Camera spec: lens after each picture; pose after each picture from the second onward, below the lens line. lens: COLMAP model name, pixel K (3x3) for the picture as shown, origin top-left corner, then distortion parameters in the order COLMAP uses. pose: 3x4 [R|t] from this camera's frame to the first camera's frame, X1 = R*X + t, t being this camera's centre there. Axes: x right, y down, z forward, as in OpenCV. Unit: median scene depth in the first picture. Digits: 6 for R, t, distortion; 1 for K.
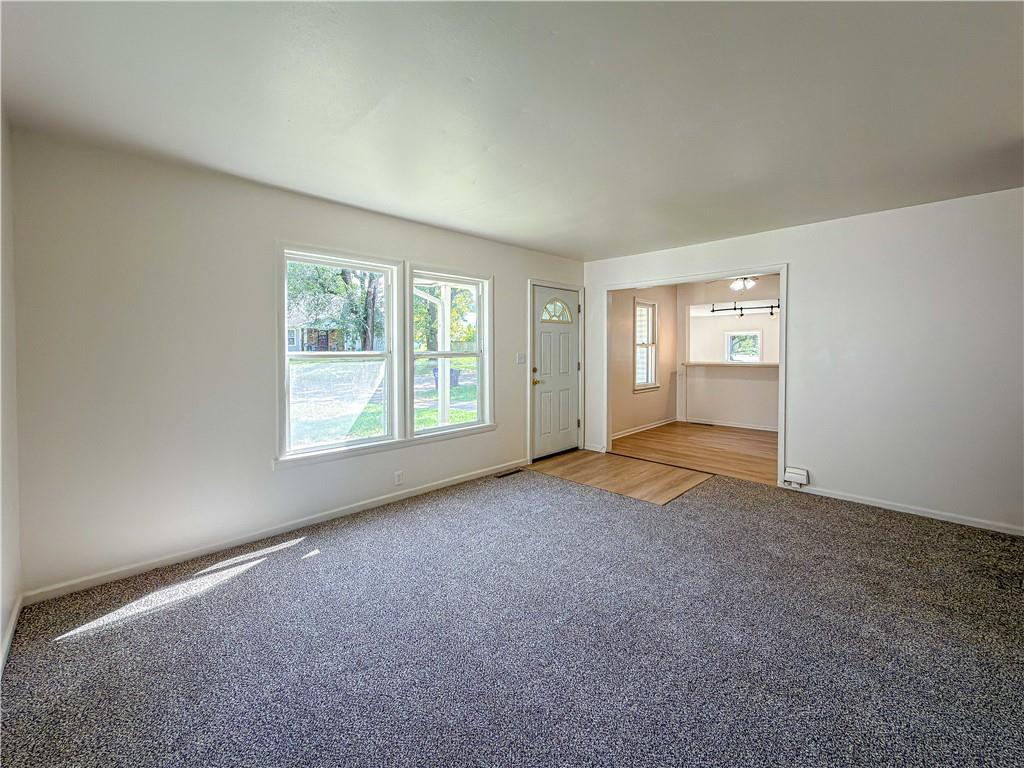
lens RADIAL K [[448.2, 0, 549.1], [0, 448.2, 356.0], [0, 0, 1]] dist [0.000769, 0.000067]
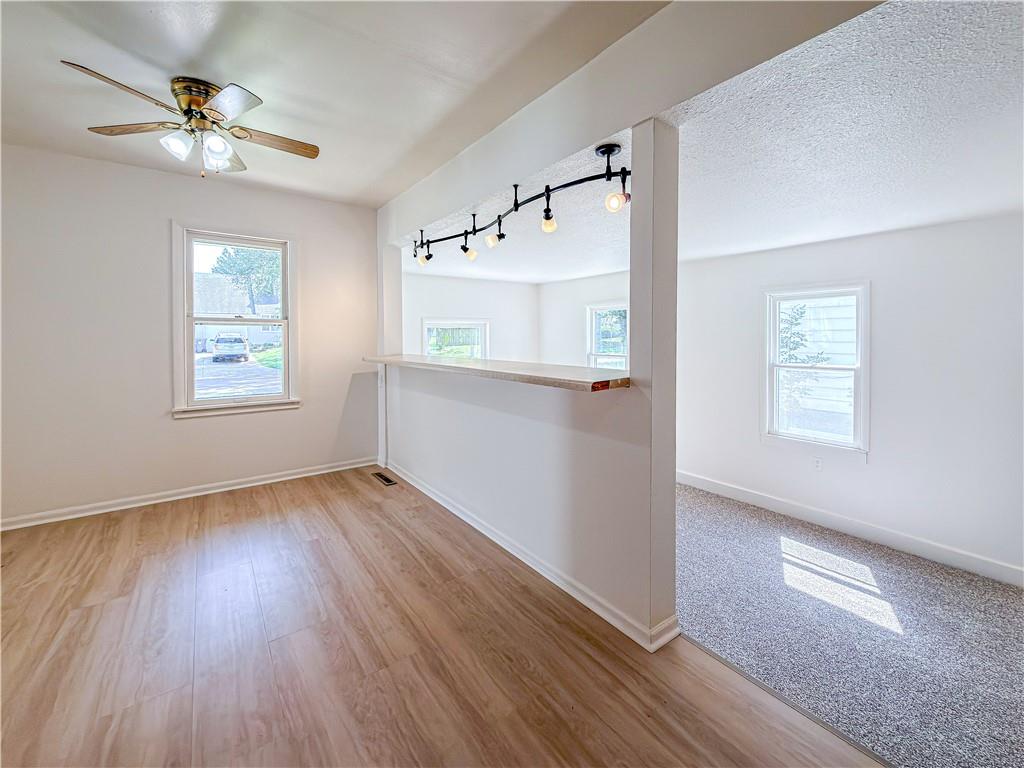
lens RADIAL K [[417.5, 0, 595.1], [0, 417.5, 339.4], [0, 0, 1]] dist [0.001148, 0.000074]
pose [[0.979306, 0.005364, -0.202315, 0.693112], [-0.008021, 0.999892, -0.012317, -0.000192], [0.202227, 0.013685, 0.979243, 0.609600]]
